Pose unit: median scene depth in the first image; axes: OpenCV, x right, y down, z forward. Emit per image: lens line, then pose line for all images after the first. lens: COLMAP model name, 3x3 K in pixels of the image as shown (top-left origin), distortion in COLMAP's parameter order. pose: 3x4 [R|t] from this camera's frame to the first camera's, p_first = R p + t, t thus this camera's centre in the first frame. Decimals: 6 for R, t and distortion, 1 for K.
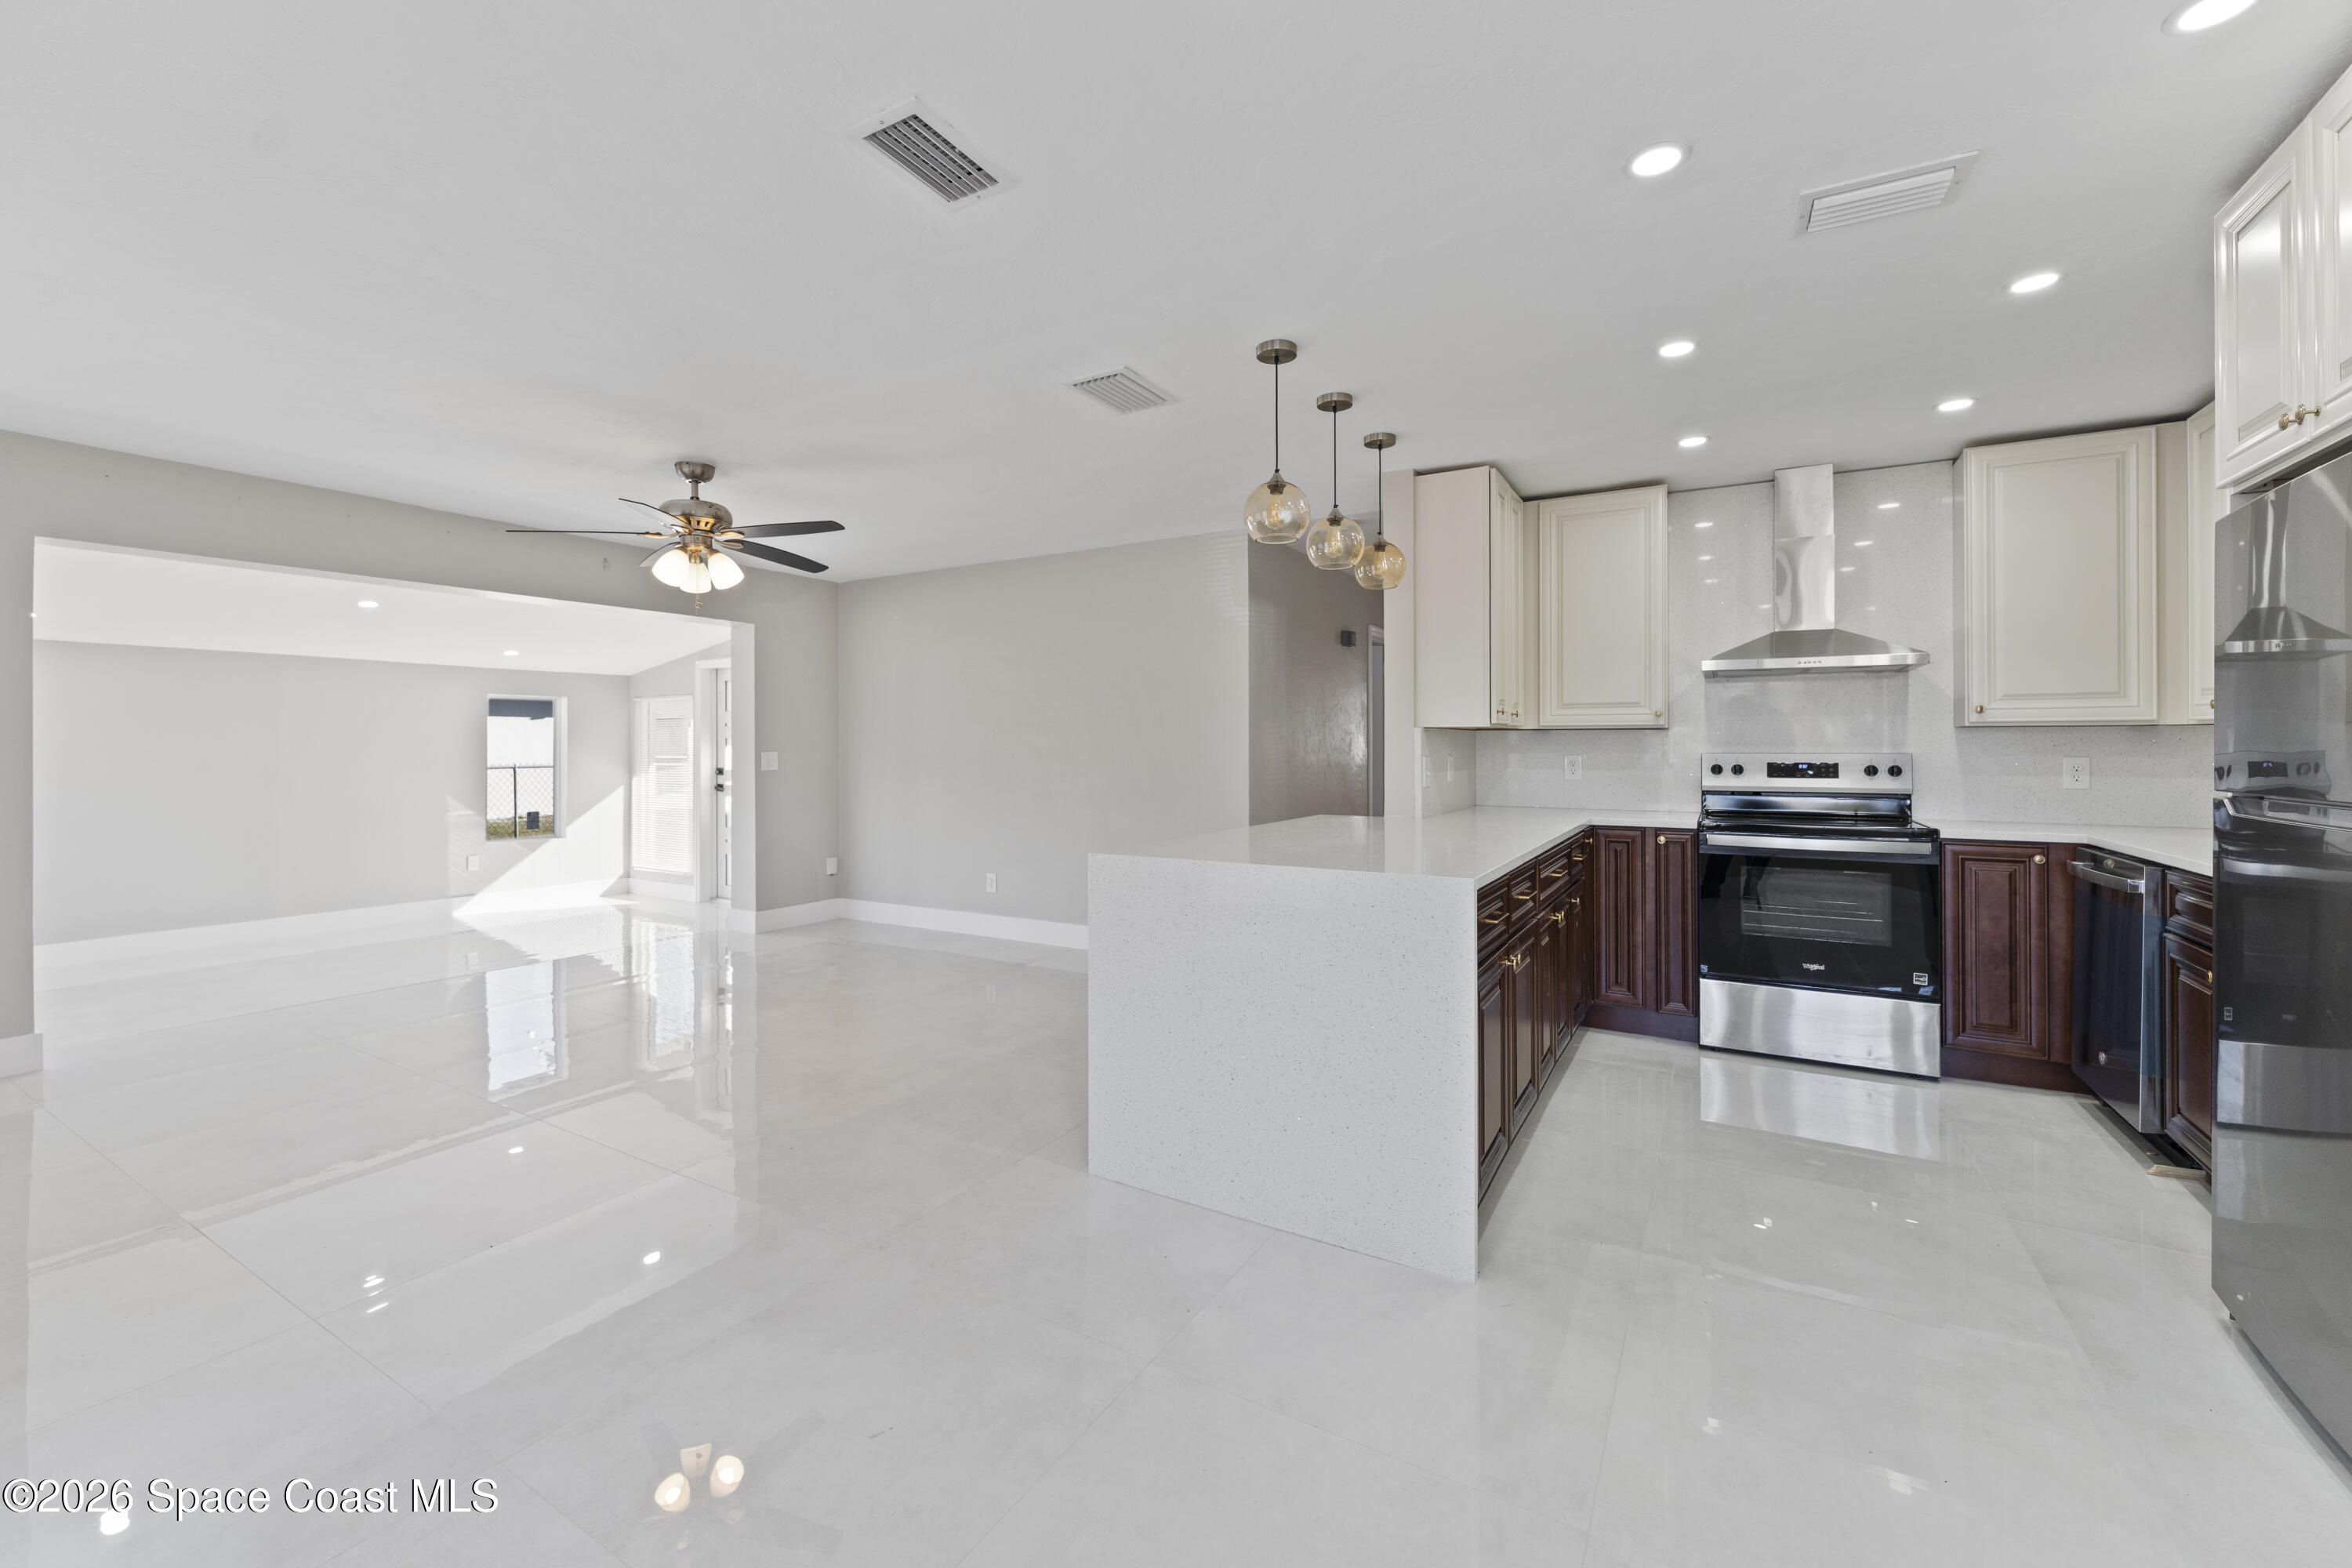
lens RADIAL K [[955.8, 0, 1171.8], [0, 955.8, 743.5], [0, 0, 1]] dist [0.000434, 0.000036]
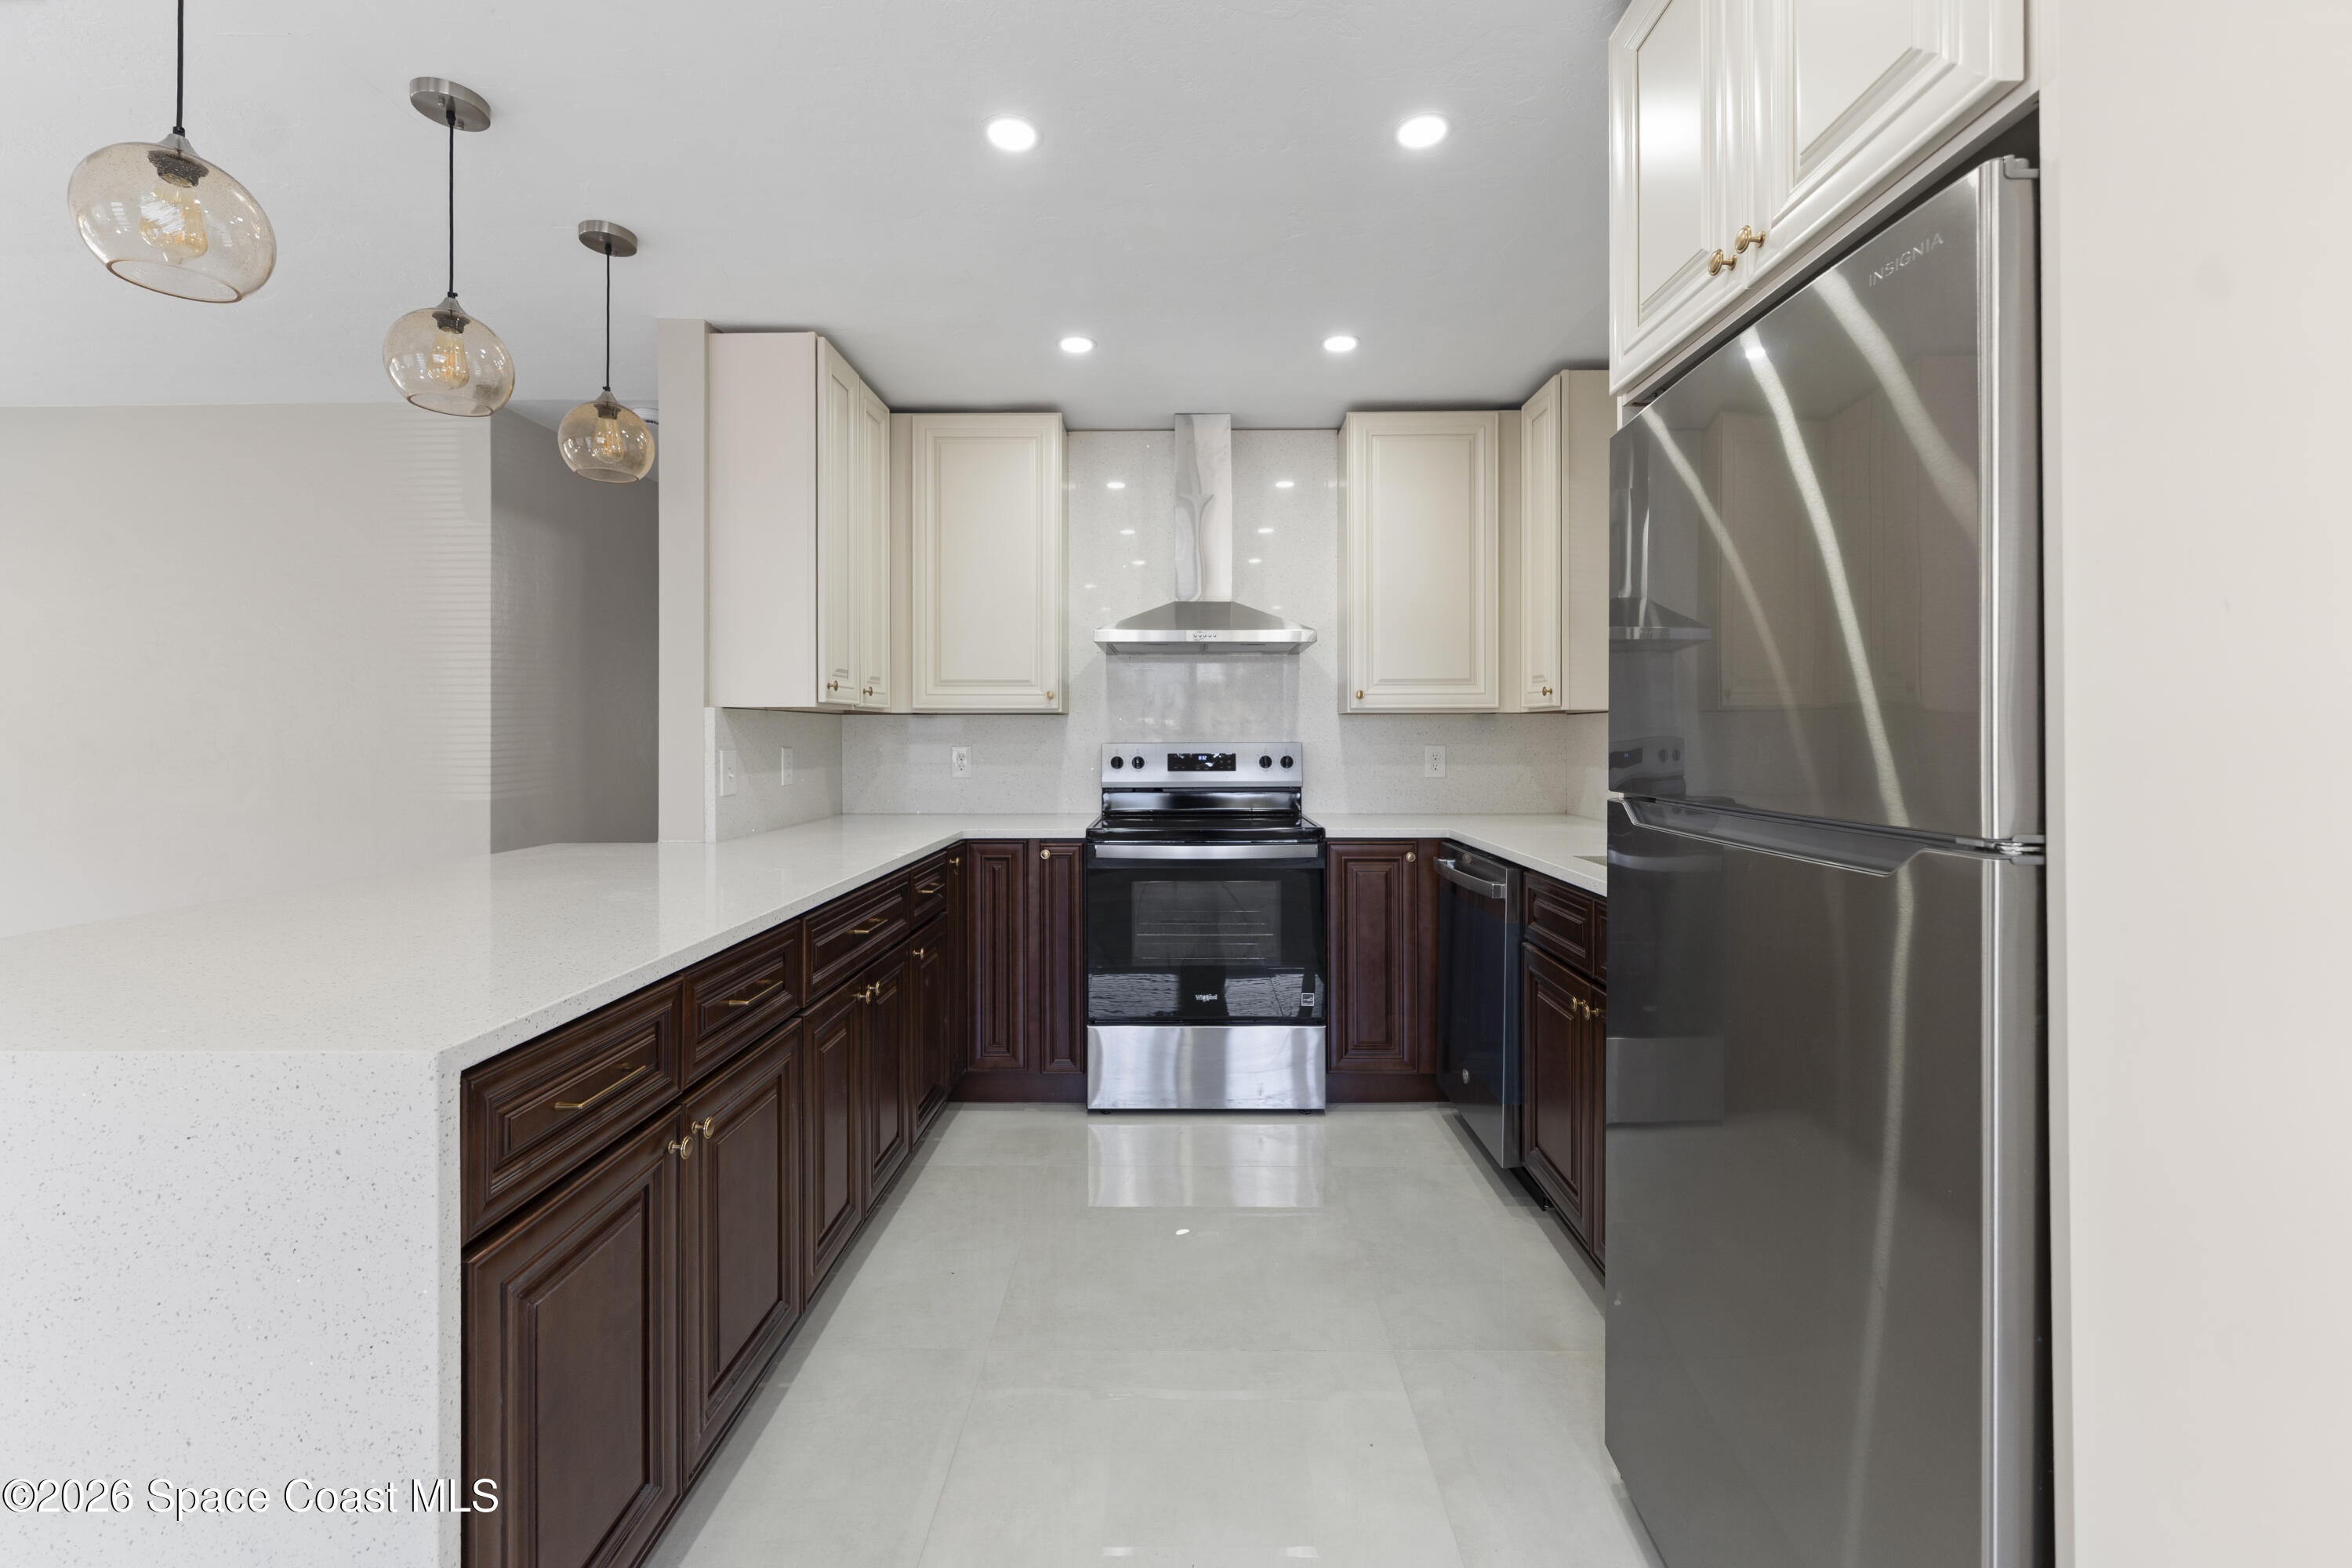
lens RADIAL K [[955.8, 0, 1171.8], [0, 955.8, 743.5], [0, 0, 1]] dist [0.000434, 0.000036]
pose [[0.870065, -0.005222, 0.492910, 0.222377], [0.000243, 0.999948, 0.010166, 0.002019], [-0.492938, -0.008725, 0.870021, 0.274551]]
